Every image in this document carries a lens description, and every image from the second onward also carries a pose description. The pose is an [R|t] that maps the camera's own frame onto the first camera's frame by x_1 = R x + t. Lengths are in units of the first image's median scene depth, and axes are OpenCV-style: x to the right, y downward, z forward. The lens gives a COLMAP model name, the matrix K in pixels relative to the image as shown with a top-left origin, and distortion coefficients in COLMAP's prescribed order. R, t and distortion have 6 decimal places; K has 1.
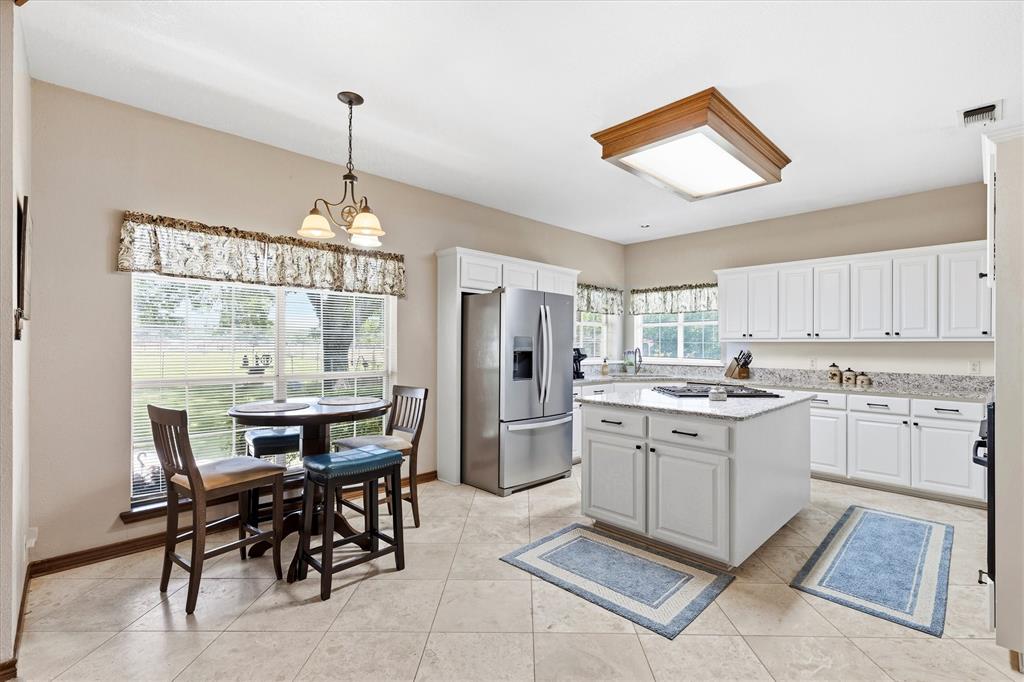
lens RADIAL K [[466.3, 0, 515.7], [0, 466.3, 342.2], [0, 0, 1]] dist [0.007822, -0.000277]
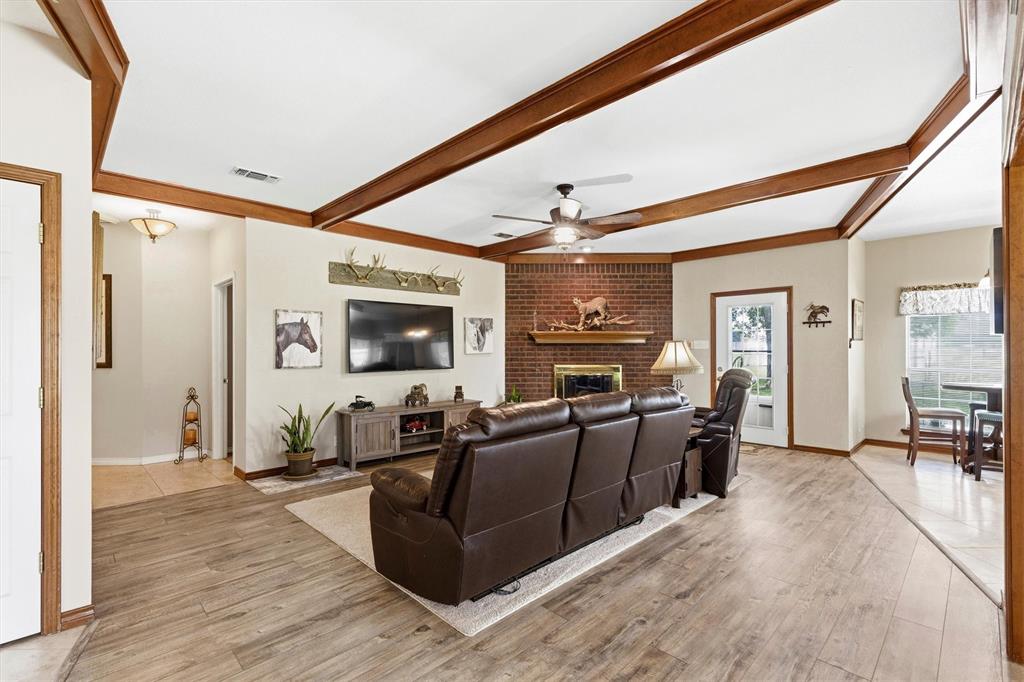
lens RADIAL K [[466.3, 0, 520.6], [0, 466.3, 345.0], [0, 0, 1]] dist [0.007822, -0.000277]
pose [[0.015513, -0.010563, -0.999824, 1.237976], [0.005187, 0.999932, -0.010483, -0.003290], [0.999866, -0.005024, 0.015567, -0.749516]]
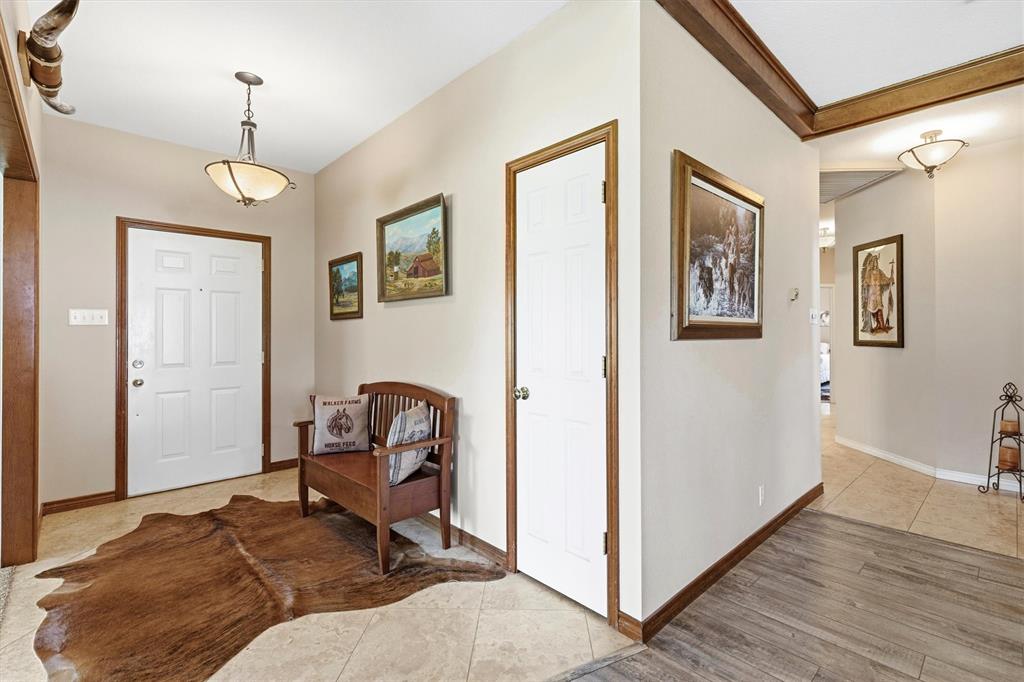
lens RADIAL K [[466.3, 0, 516.5], [0, 466.3, 330.2], [0, 0, 1]] dist [0.007822, -0.000277]
pose [[-0.999960, -0.004976, 0.007471, 0.610550], [-0.005030, 0.999962, -0.007128, 0.019110], [-0.007435, -0.007165, -0.999947, -0.803907]]
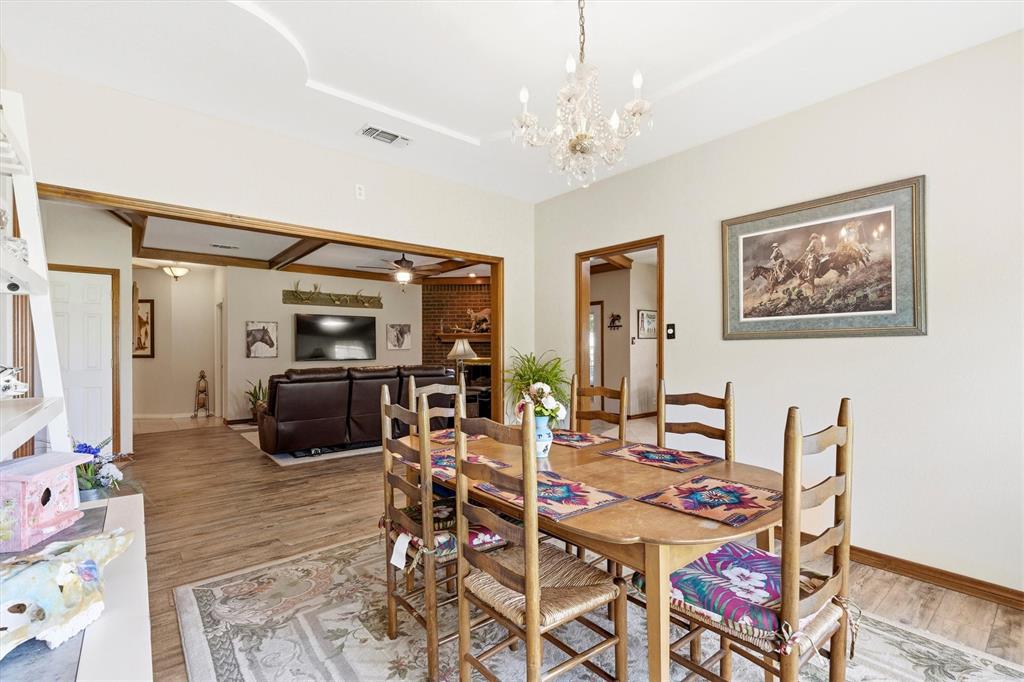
lens RADIAL K [[466.3, 0, 515.0], [0, 466.3, 346.3], [0, 0, 1]] dist [0.007822, -0.000277]
pose [[-0.076390, -0.009984, -0.997028, 2.136264], [0.006769, 0.999922, -0.010531, 0.032401], [0.997055, -0.007554, -0.076316, 0.160398]]
